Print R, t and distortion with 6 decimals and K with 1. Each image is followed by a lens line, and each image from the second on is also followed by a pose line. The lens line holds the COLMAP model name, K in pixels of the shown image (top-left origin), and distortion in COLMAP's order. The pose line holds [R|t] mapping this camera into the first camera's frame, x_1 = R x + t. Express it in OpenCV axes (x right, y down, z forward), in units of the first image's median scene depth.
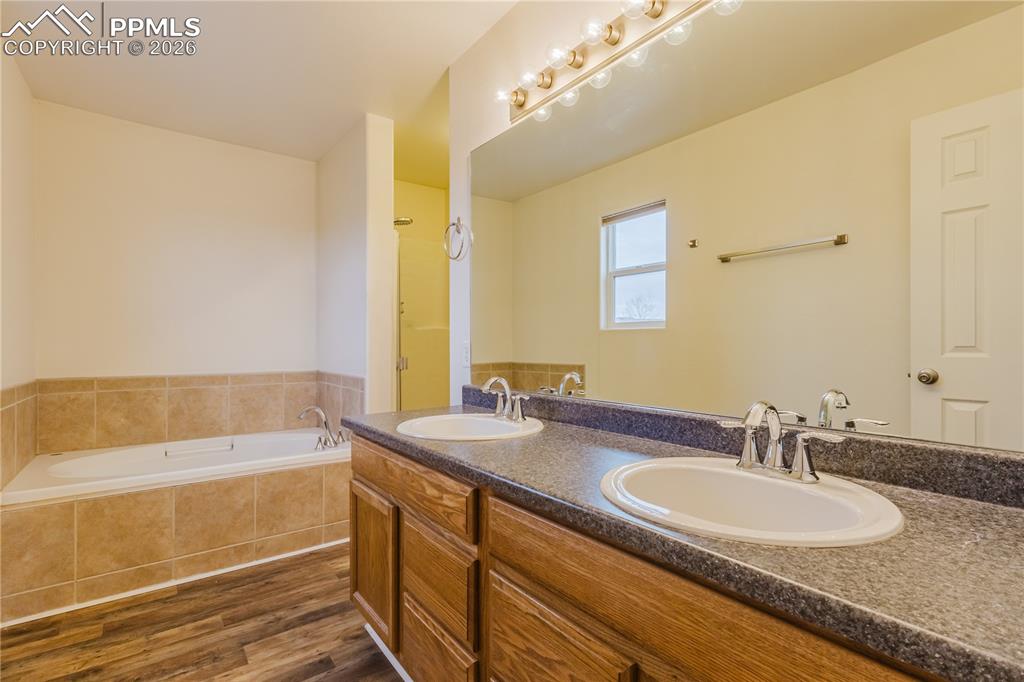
lens RADIAL K [[469.3, 0, 515.3], [0, 469.3, 347.0], [0, 0, 1]] dist [-0.005116, 0.000336]
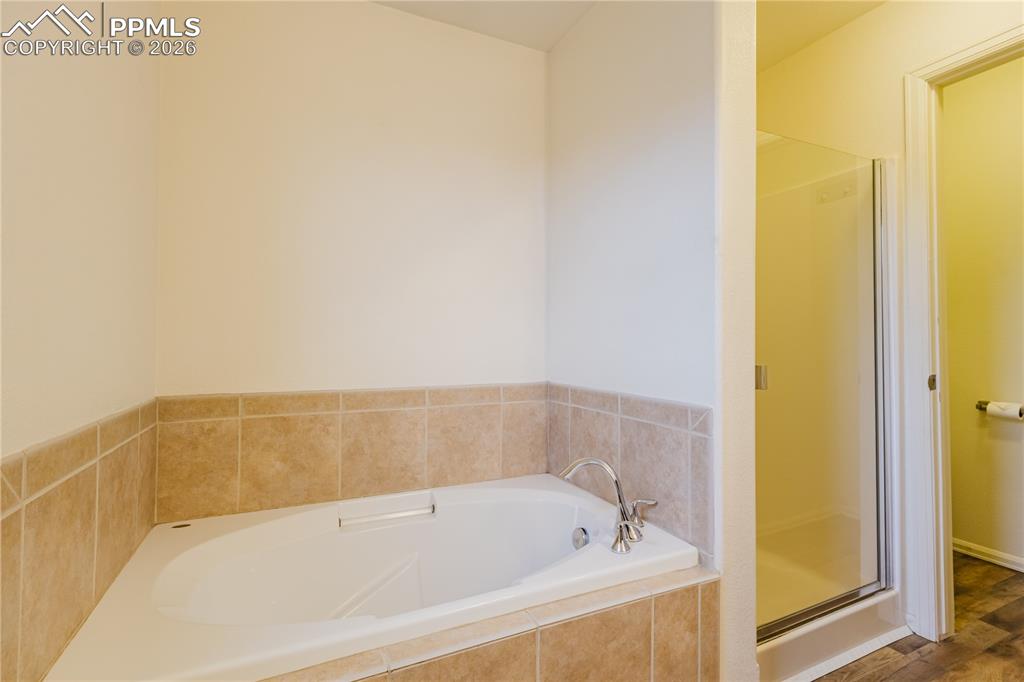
lens RADIAL K [[469.3, 0, 510.5], [0, 469.3, 332.3], [0, 0, 1]] dist [-0.005116, 0.000336]
pose [[0.974909, -0.005025, -0.222545, -0.383117], [-0.000876, 0.999651, -0.026411, 0.000442], [0.222600, 0.025943, 0.974565, 0.439992]]
